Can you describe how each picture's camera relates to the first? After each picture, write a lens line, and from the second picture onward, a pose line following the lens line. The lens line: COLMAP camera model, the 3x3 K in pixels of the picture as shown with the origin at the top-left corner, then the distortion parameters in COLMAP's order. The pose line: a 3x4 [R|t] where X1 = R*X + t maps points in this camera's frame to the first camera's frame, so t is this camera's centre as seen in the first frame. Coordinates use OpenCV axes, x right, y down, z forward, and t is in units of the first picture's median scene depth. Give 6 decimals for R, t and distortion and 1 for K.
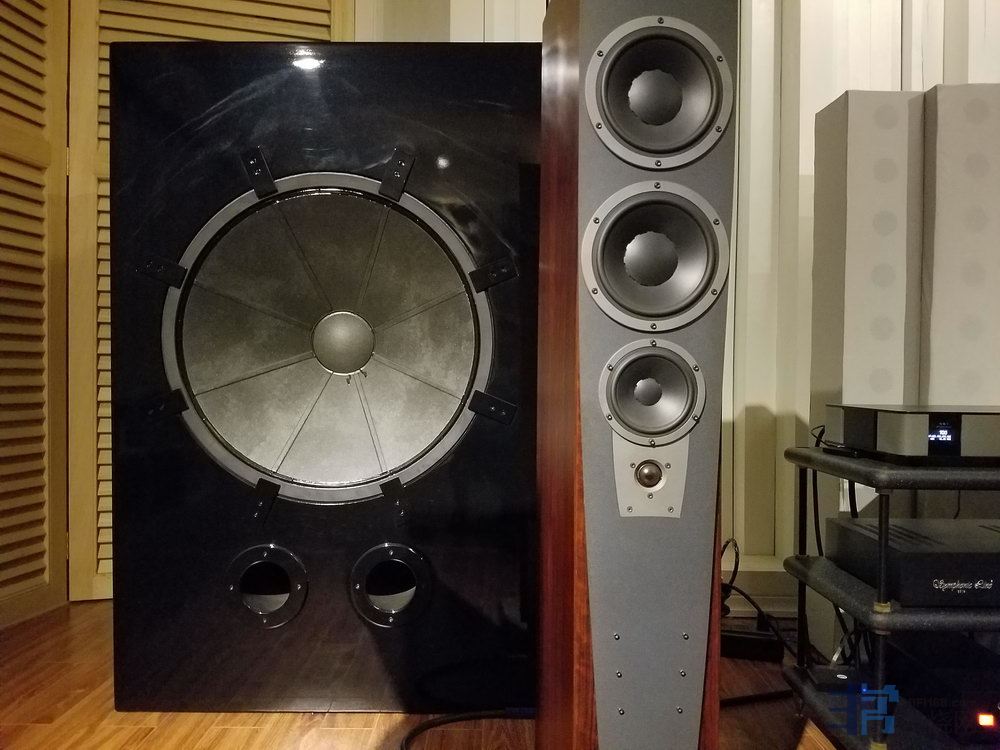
lens RADIAL K [[775.6, 0, 481.8], [0, 775.6, 399.0], [0, 0, 1]] dist [0.032425, -0.028661]
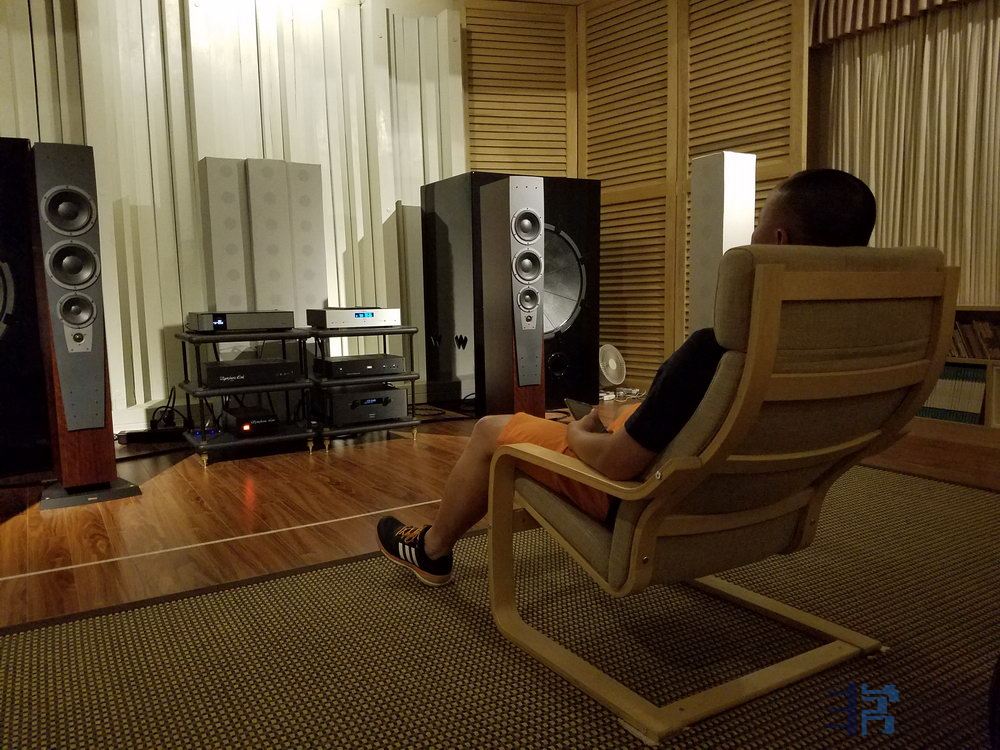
lens RADIAL K [[775.6, 0, 489.7], [0, 775.6, 377.7], [0, 0, 1]] dist [0.032425, -0.028661]
pose [[0.847606, -0.090822, 0.522796, -0.016630], [0.049273, 0.994458, 0.092874, 0.027391], [-0.528334, -0.052961, 0.847383, -1.361995]]
